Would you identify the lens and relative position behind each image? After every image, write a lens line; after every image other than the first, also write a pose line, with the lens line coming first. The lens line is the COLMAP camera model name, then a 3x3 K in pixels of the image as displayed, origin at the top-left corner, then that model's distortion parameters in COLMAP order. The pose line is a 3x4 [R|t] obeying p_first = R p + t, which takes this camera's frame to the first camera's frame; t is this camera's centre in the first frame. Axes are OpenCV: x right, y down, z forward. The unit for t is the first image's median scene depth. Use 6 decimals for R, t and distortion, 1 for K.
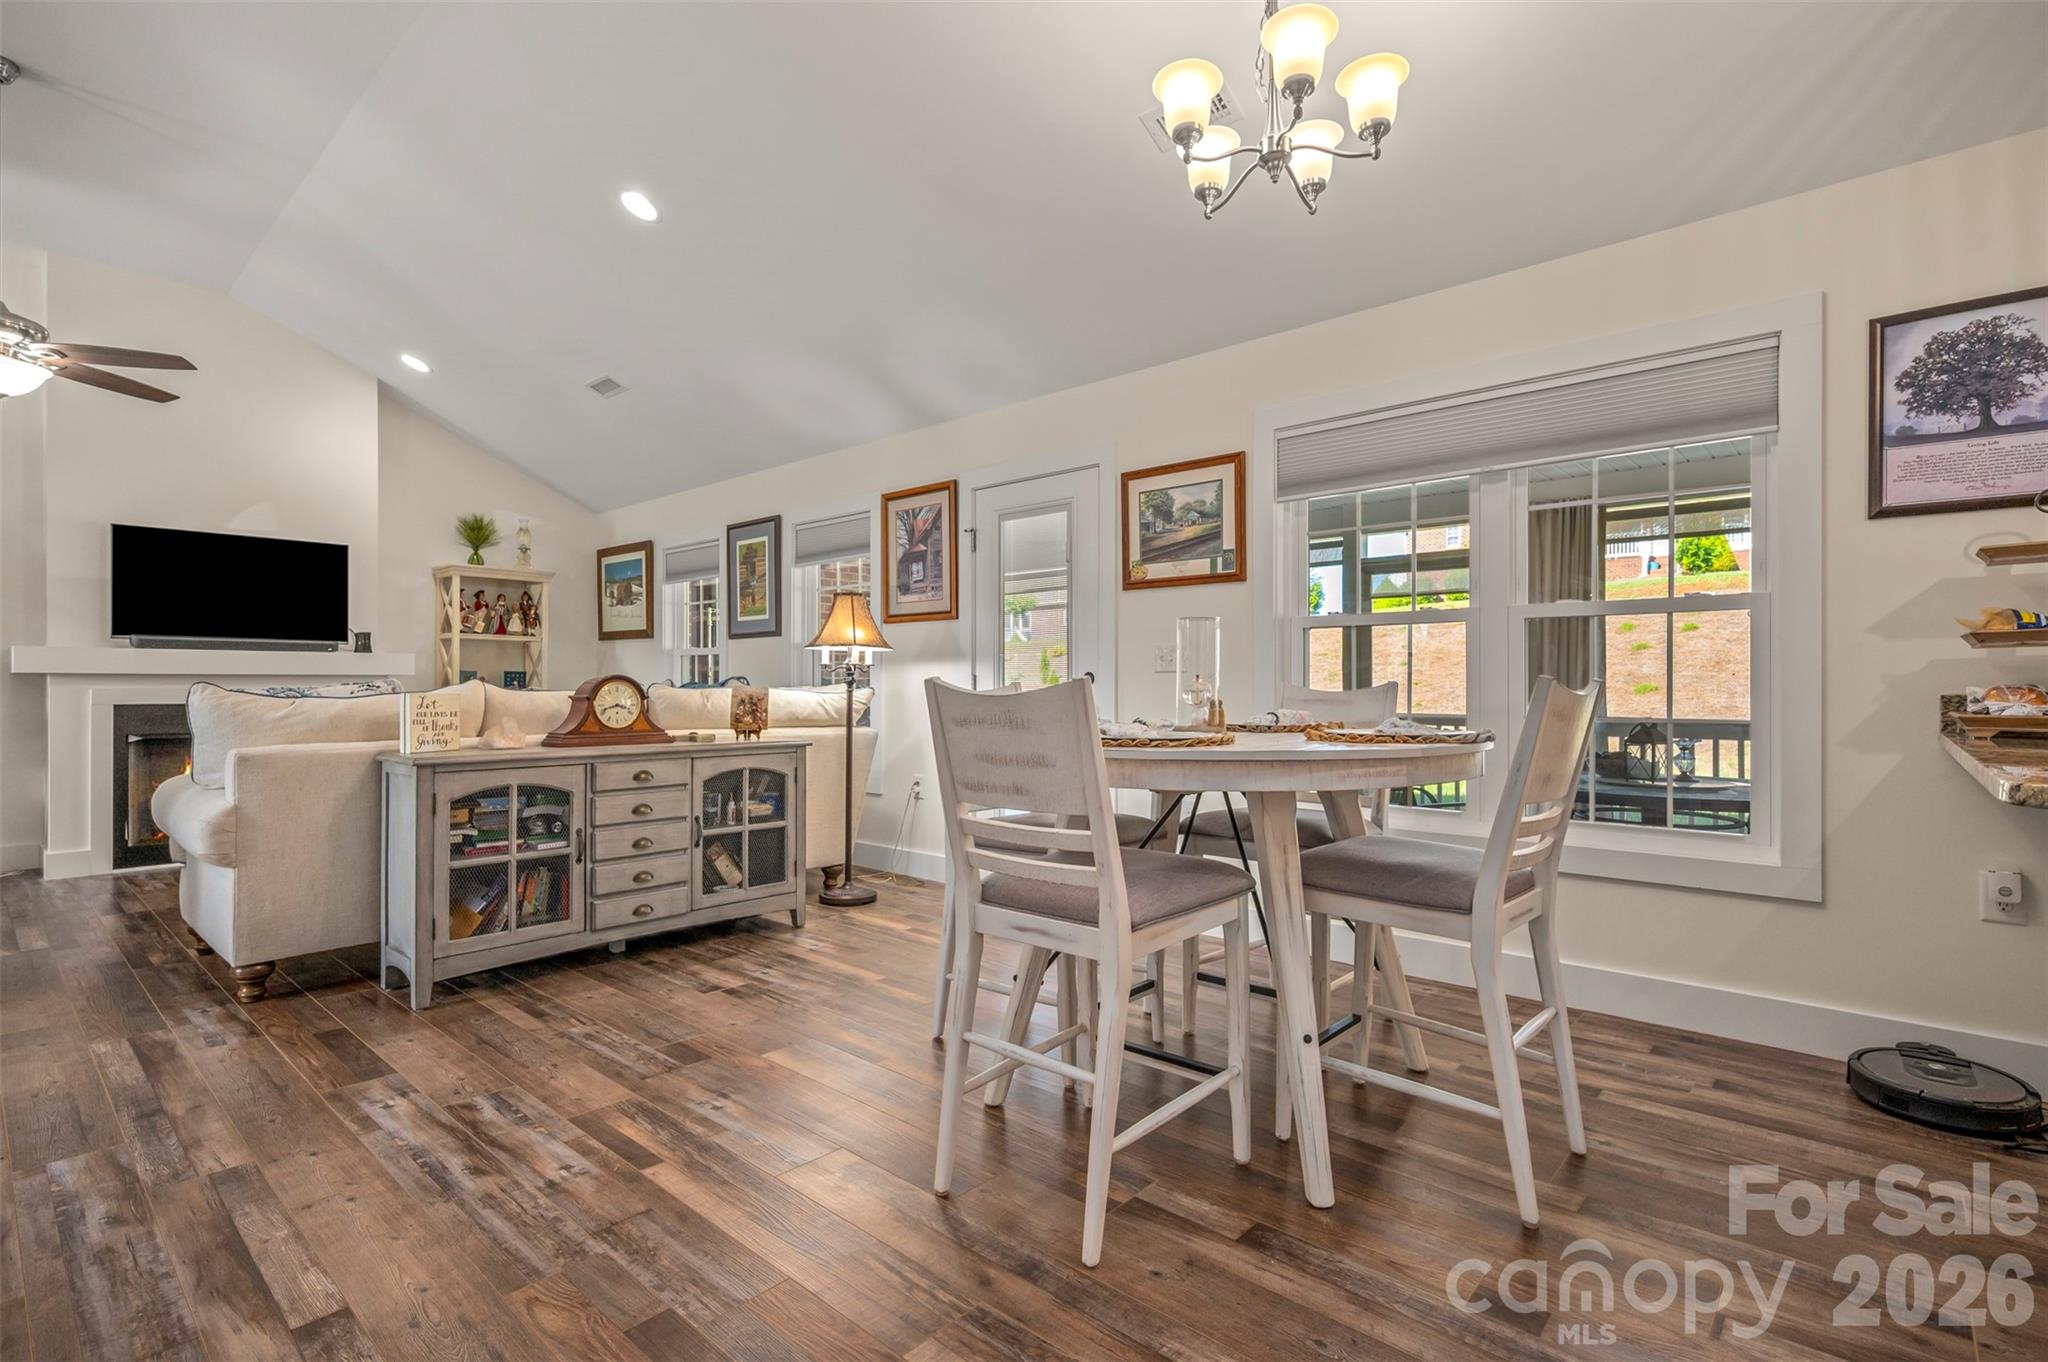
lens RADIAL K [[957.8, 0, 1024.0], [0, 957.8, 681.0], [0, 0, 1]] dist [0.001174, 0.000012]
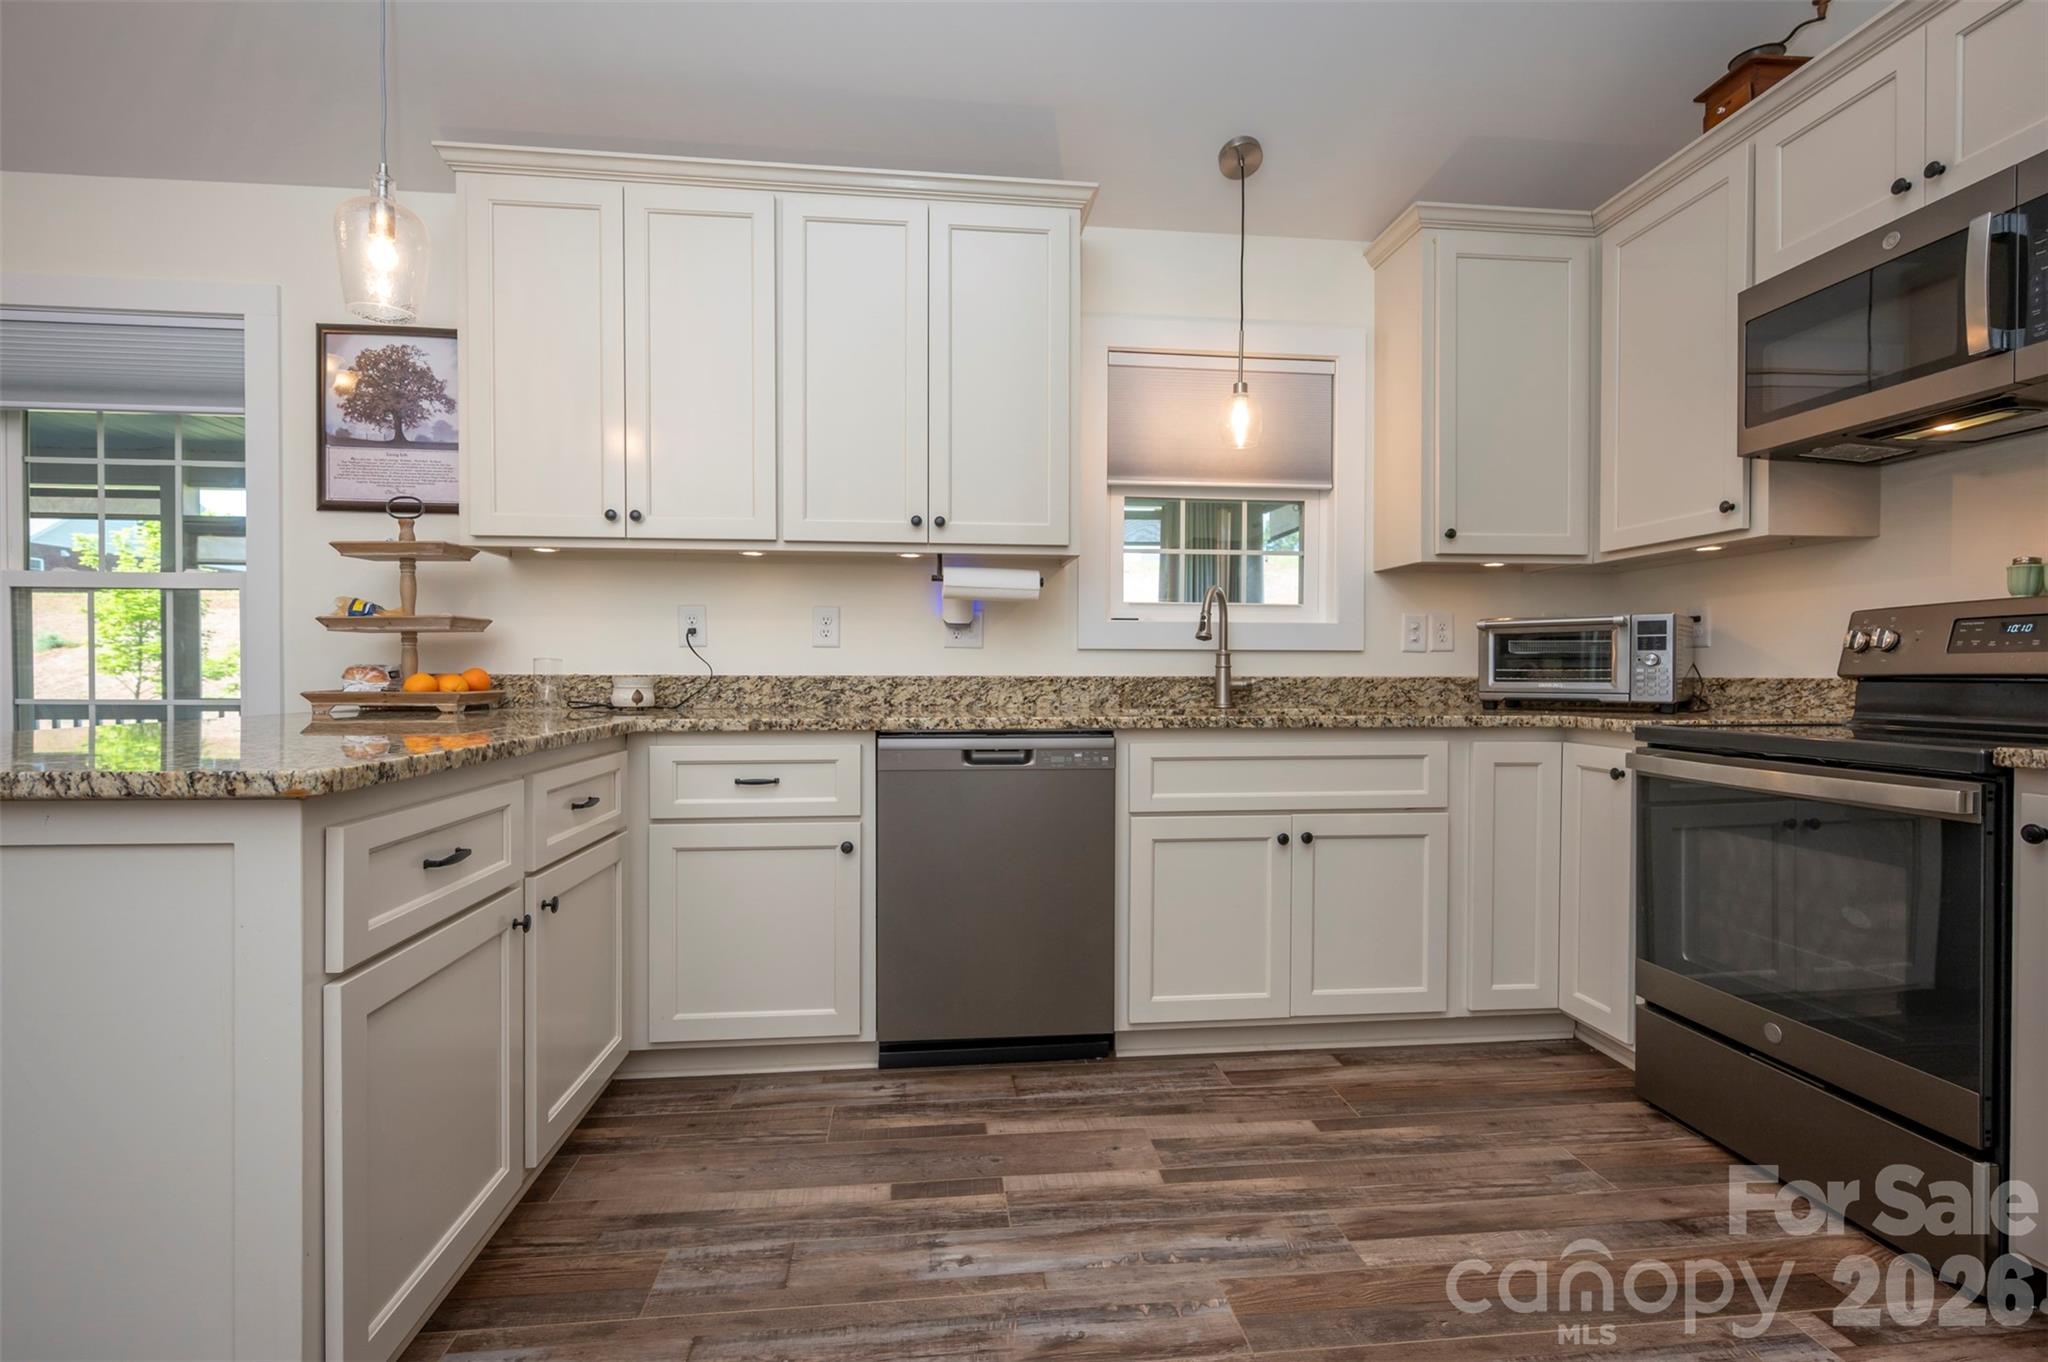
lens RADIAL K [[950.6, 0, 1026.9], [0, 950.6, 685.1], [0, 0, 1]] dist [0.000197, 0.000123]
pose [[0.670387, -0.010794, 0.741933, 0.411571], [-0.005886, 0.999785, 0.019863, 0.000302], [-0.741988, -0.017683, 0.670180, -0.200958]]
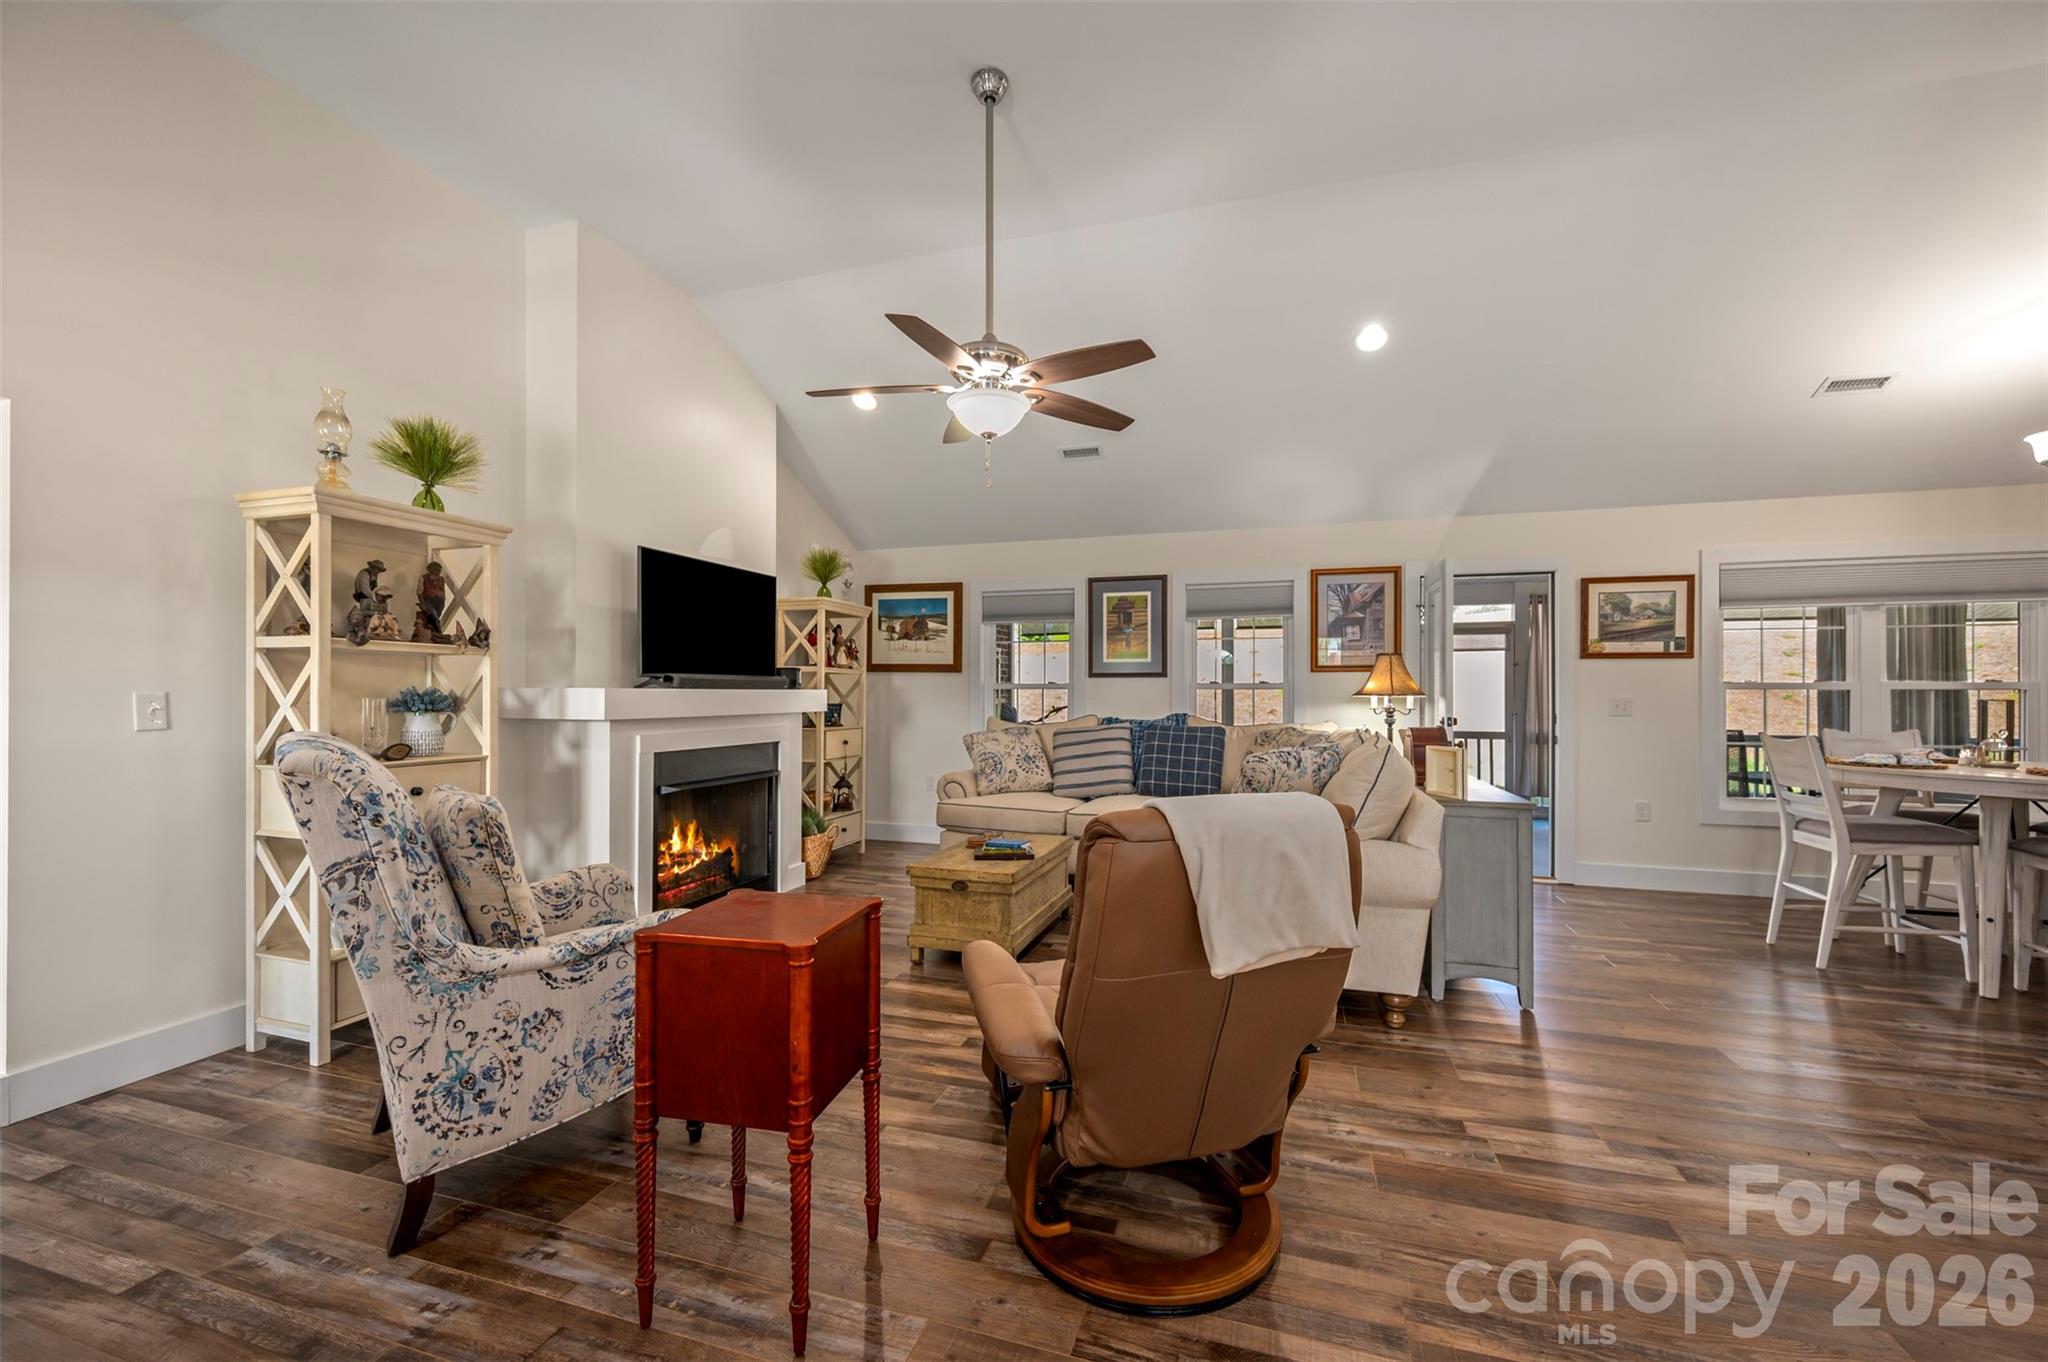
lens RADIAL K [[811.9, 0, 1025.0], [0, 811.9, 689.5], [0, 0, 1]] dist [0.001103, 0.000136]
pose [[0.912092, 0.005157, 0.409954, -1.259198], [-0.005569, 0.999984, -0.000190, -0.046897], [-0.409948, -0.002110, 0.912106, 0.242673]]
